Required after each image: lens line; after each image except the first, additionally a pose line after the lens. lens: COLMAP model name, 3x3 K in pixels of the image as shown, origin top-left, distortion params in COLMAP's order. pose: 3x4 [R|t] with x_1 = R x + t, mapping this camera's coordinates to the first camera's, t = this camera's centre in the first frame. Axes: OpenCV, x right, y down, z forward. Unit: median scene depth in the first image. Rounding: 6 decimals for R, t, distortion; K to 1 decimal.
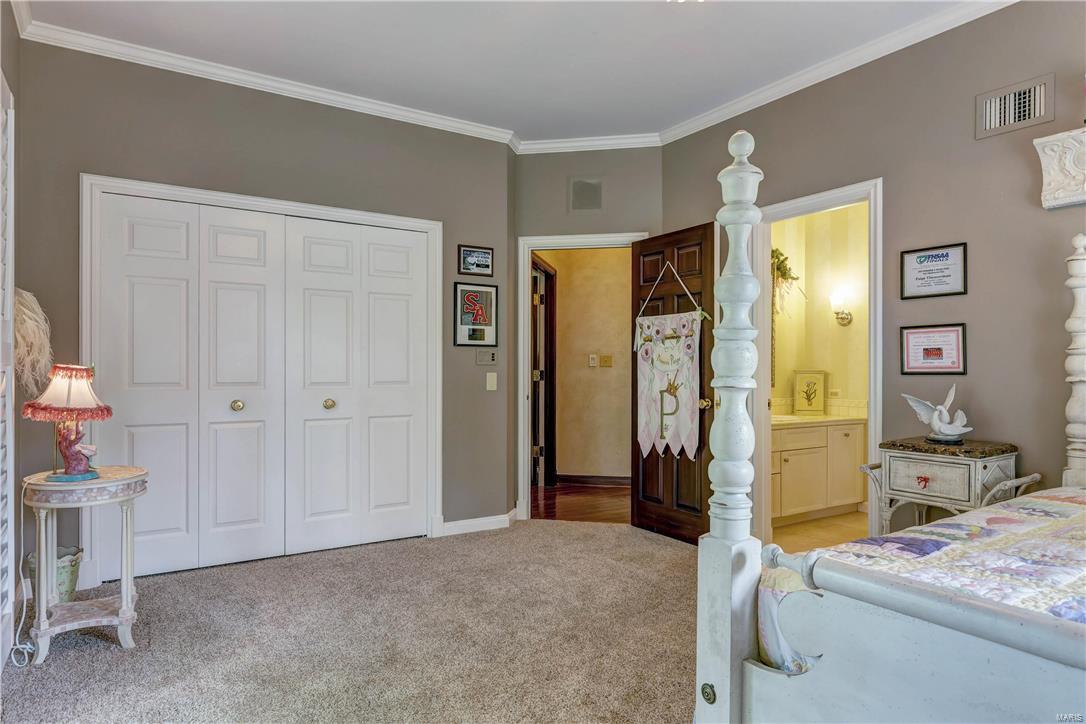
lens RADIAL K [[664.7, 0, 543.0], [0, 664.7, 362.0], [0, 0, 1]] dist [-0.004677, -0.000510]
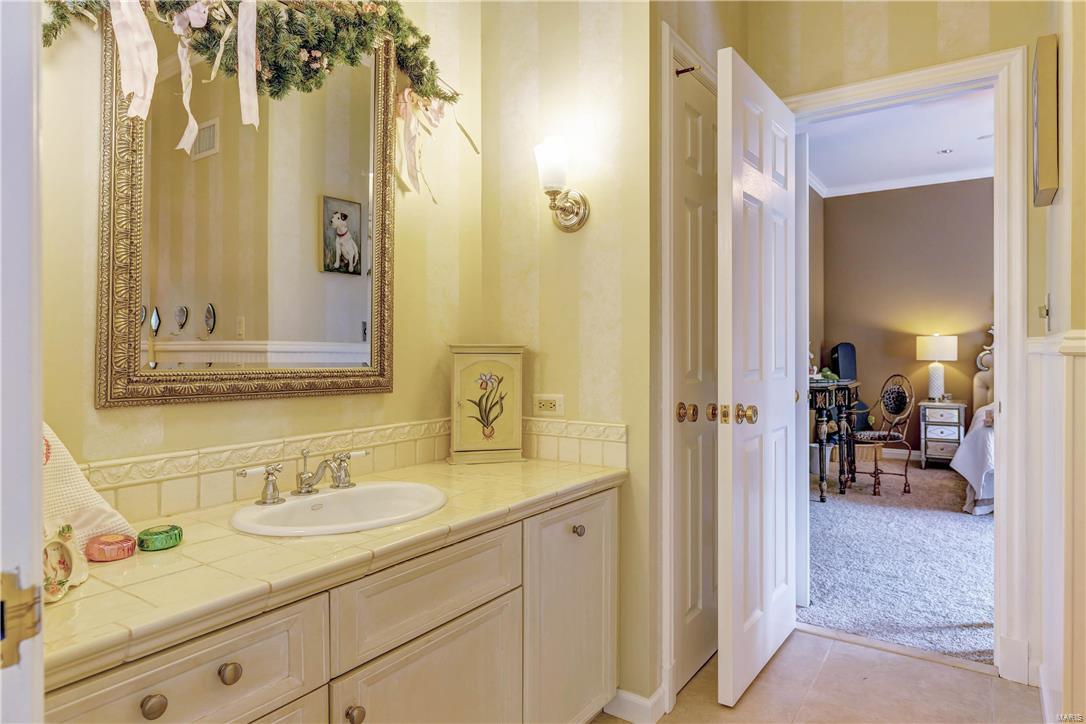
lens RADIAL K [[664.7, 0, 543.0], [0, 664.7, 362.0], [0, 0, 1]] dist [-0.004677, -0.000510]
pose [[0.925107, -0.017256, 0.379315, 0.286508], [0.004092, 0.999362, 0.035483, 0.008865], [-0.379686, -0.031274, 0.924587, 0.635757]]
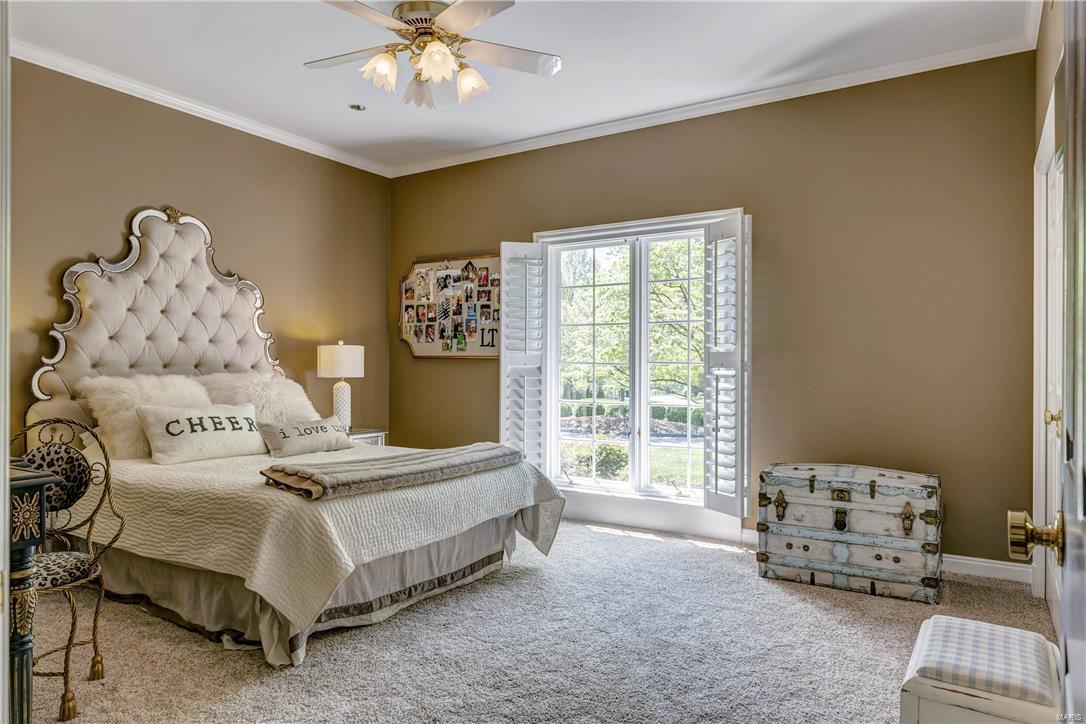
lens RADIAL K [[696.4, 0, 543.0], [0, 696.4, 362.0], [0, 0, 1]] dist [0.000664, 0.000178]
pose [[-0.412292, 0.002450, 0.911049, 0.502234], [-0.011789, 0.999898, -0.008025, 0.022676], [-0.910976, -0.014049, -0.412221, 1.048972]]
